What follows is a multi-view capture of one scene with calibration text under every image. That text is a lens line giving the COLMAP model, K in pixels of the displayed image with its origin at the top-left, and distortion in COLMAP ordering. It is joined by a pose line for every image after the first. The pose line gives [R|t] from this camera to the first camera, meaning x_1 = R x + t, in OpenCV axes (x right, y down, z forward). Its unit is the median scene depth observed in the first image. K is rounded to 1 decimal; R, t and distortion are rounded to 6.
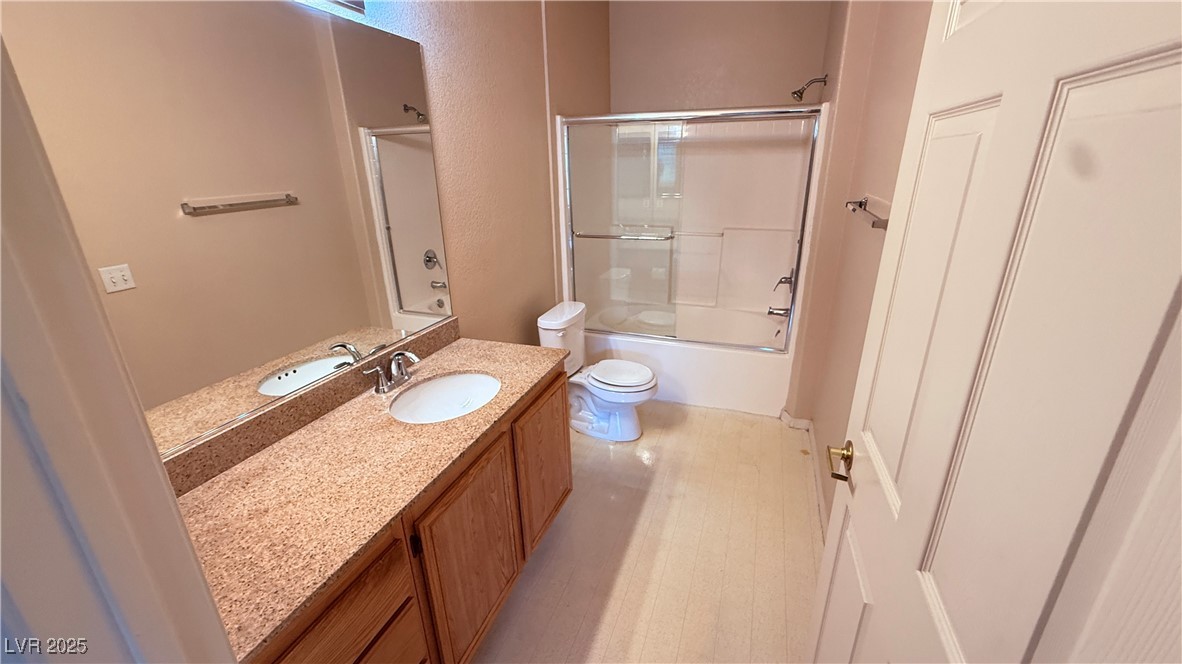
lens RADIAL K [[470.8, 0, 590.4], [0, 470.8, 336.1], [0, 0, 1]] dist [0.001109, 0.000050]
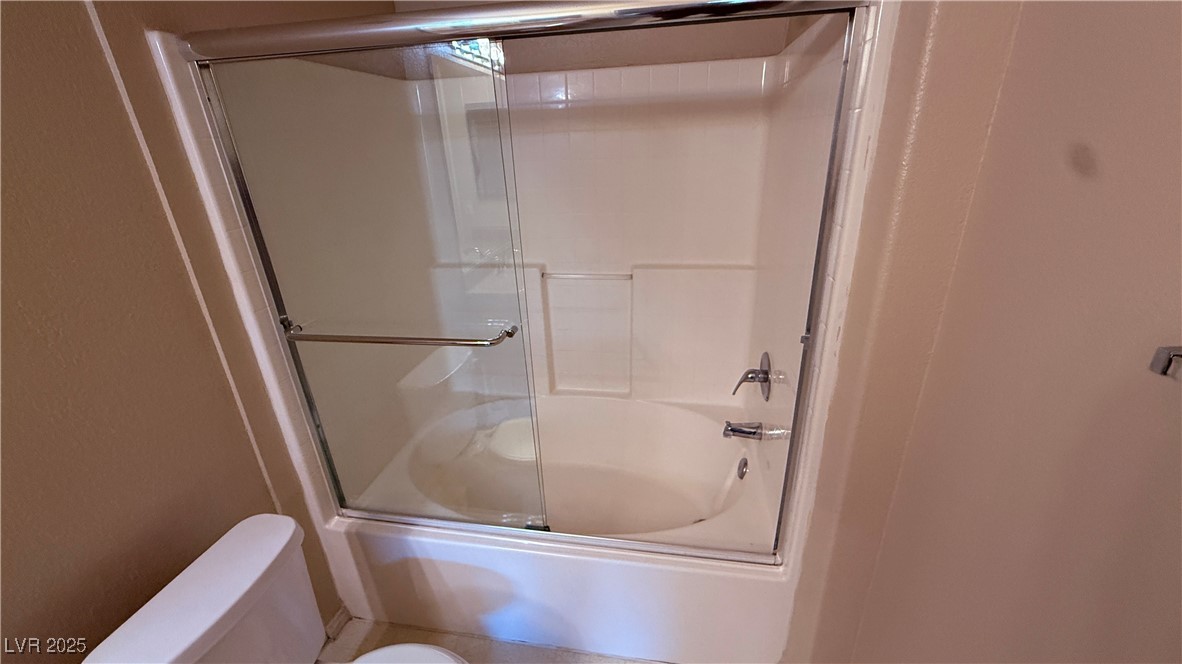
lens RADIAL K [[470.8, 0, 593.2], [0, 470.8, 327.4], [0, 0, 1]] dist [0.001109, 0.000050]
pose [[0.984373, -0.084808, 0.154331, 0.148799], [0.077700, 0.995644, 0.051531, -0.192065], [-0.158029, -0.038734, 0.986675, 0.468824]]
